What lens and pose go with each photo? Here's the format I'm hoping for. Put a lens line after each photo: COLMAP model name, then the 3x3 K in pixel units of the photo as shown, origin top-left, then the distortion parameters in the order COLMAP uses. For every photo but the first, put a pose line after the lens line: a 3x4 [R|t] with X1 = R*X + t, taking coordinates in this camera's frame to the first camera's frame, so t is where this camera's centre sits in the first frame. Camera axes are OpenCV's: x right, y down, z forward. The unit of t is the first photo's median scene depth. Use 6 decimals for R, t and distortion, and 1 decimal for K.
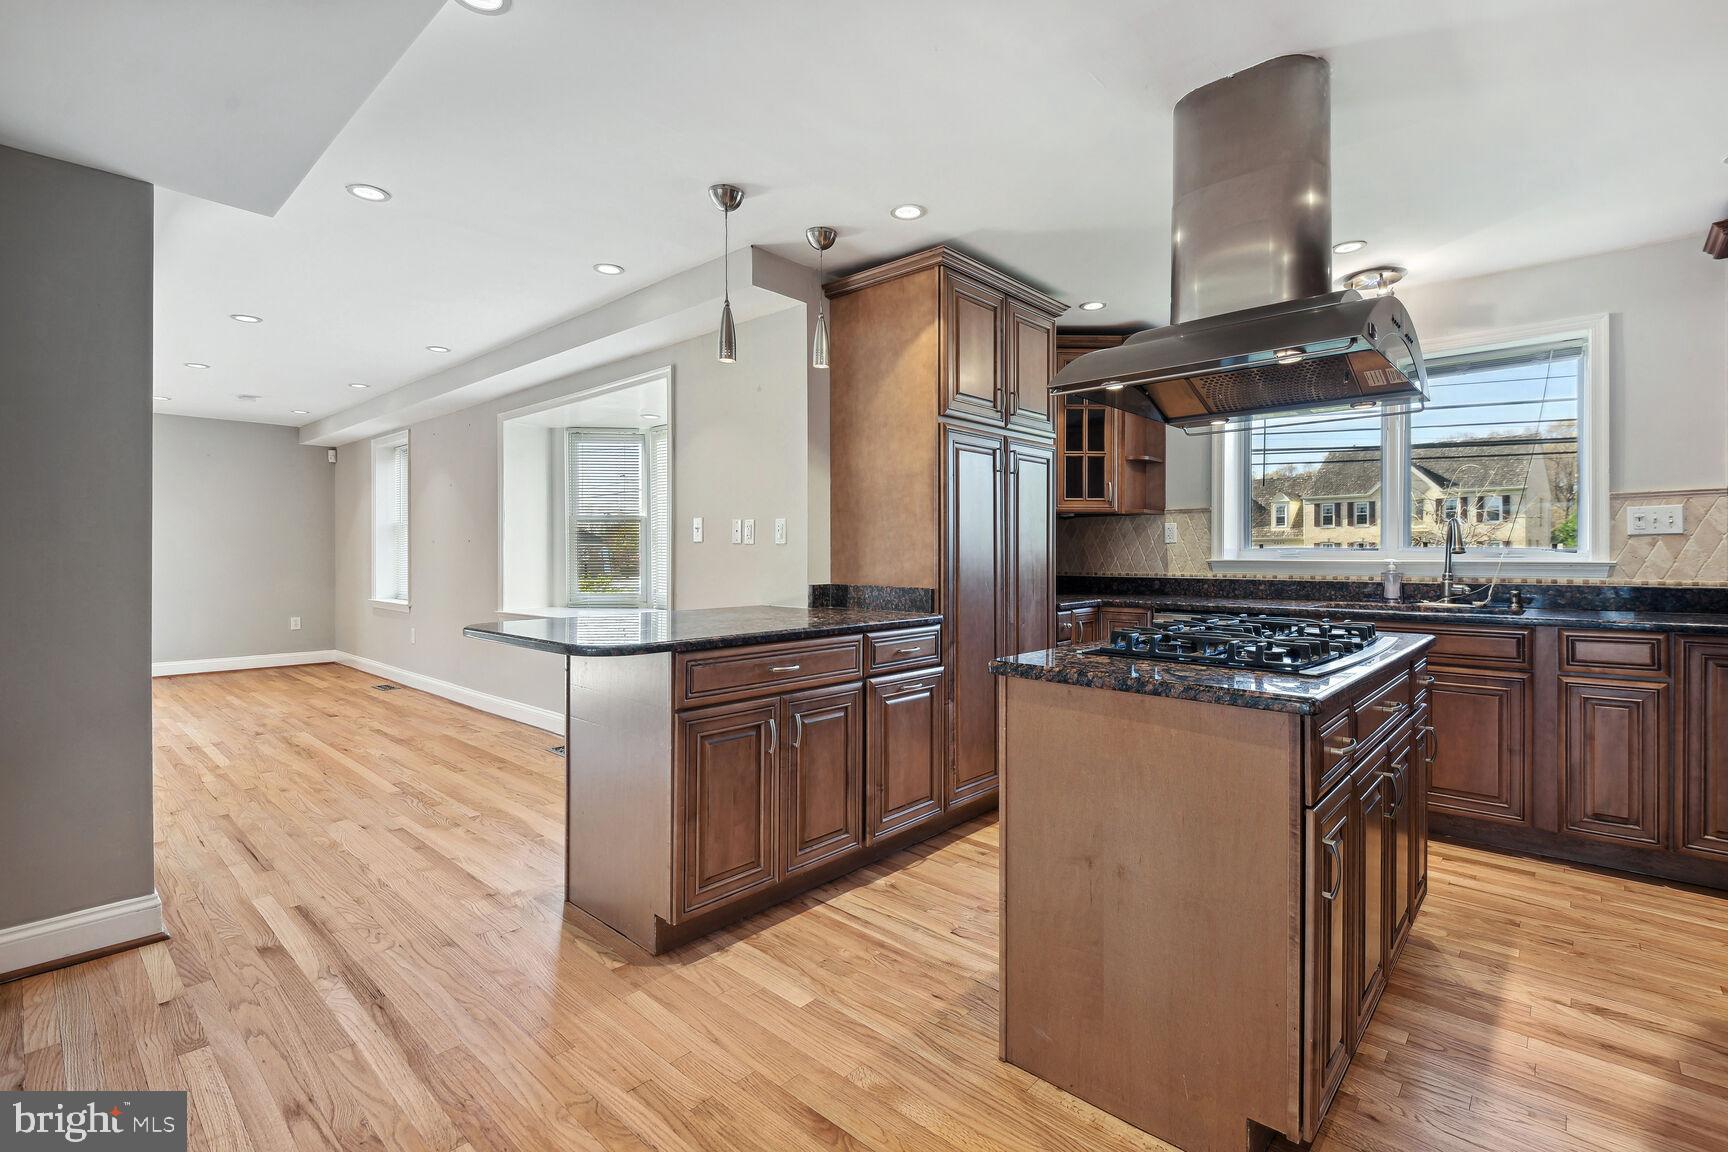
lens RADIAL K [[780.3, 0, 888.8], [0, 780.3, 552.4], [0, 0, 1]] dist [-0.005005, -0.001285]
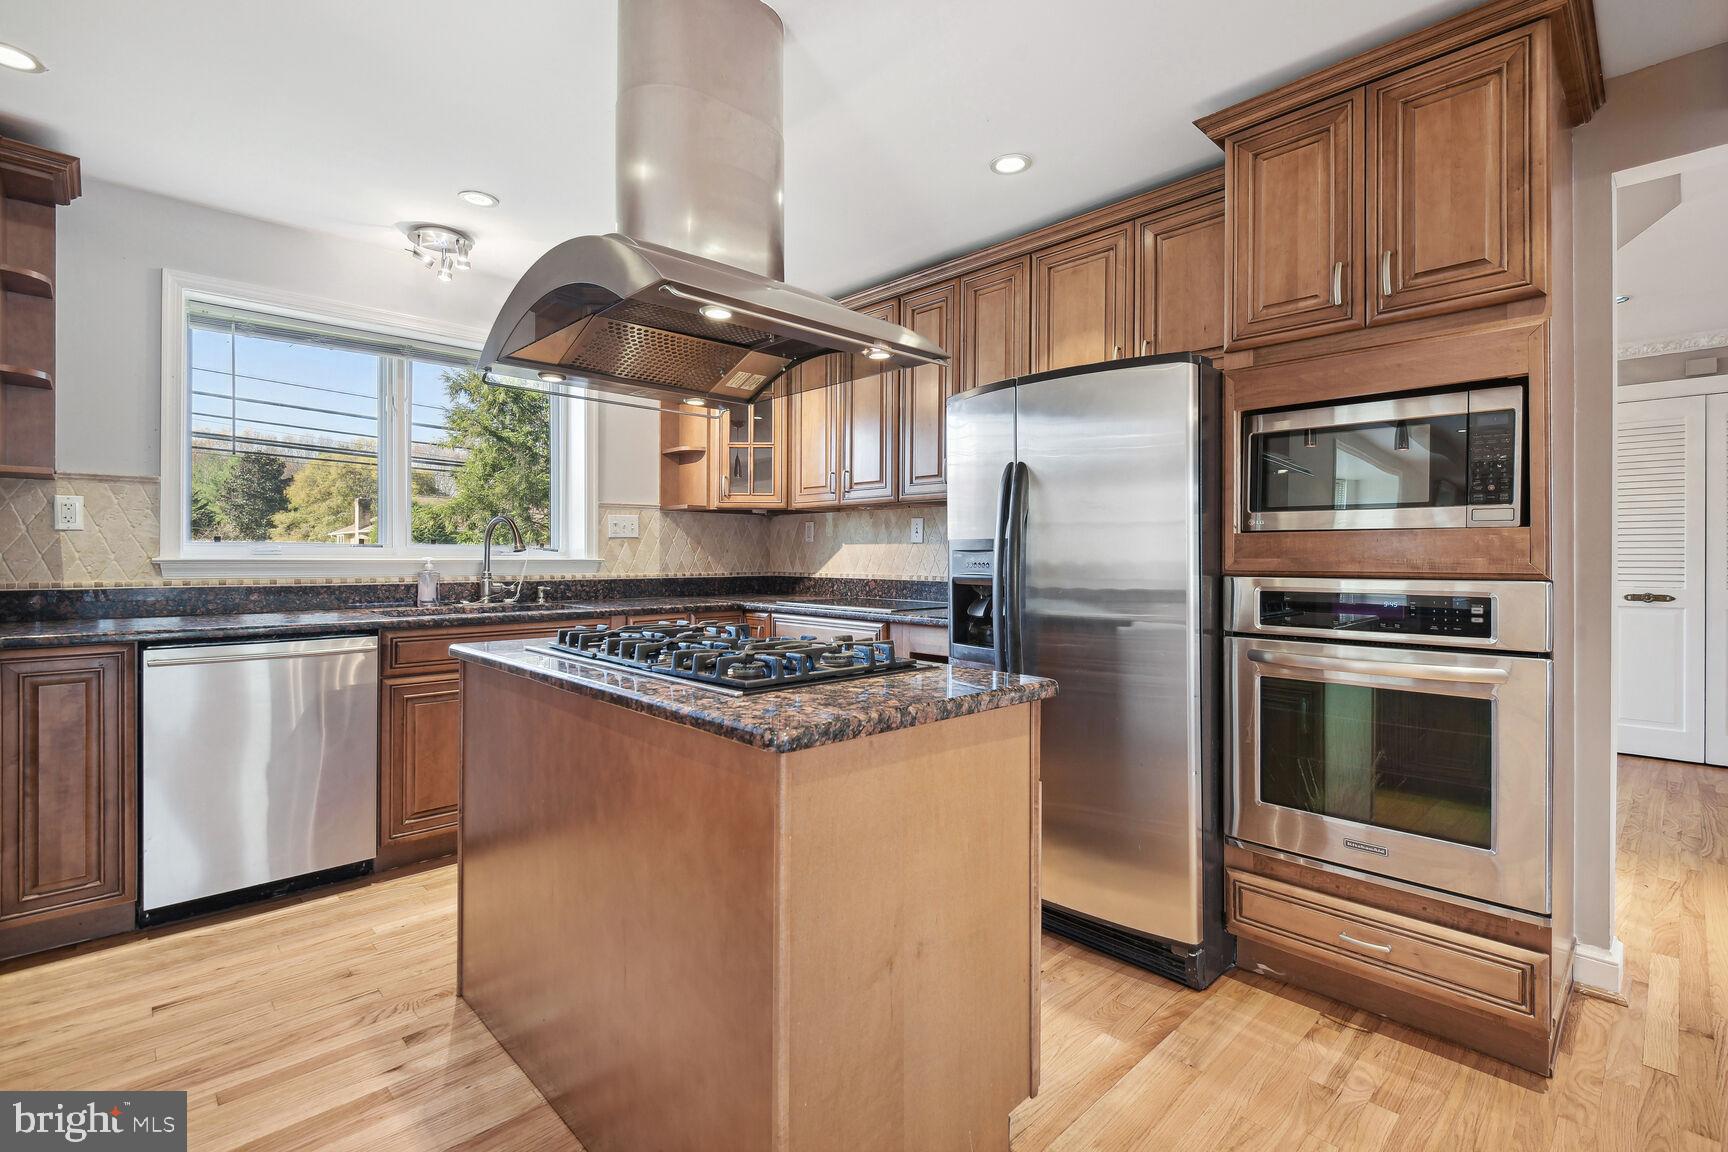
lens RADIAL K [[780.3, 0, 862.3], [0, 780.3, 562.5], [0, 0, 1]] dist [-0.005005, -0.001285]
pose [[0.077152, -0.005281, 0.997005, -0.225262], [-0.007351, 0.999956, 0.005866, 0.005960], [-0.996992, -0.007781, 0.077110, 0.459508]]
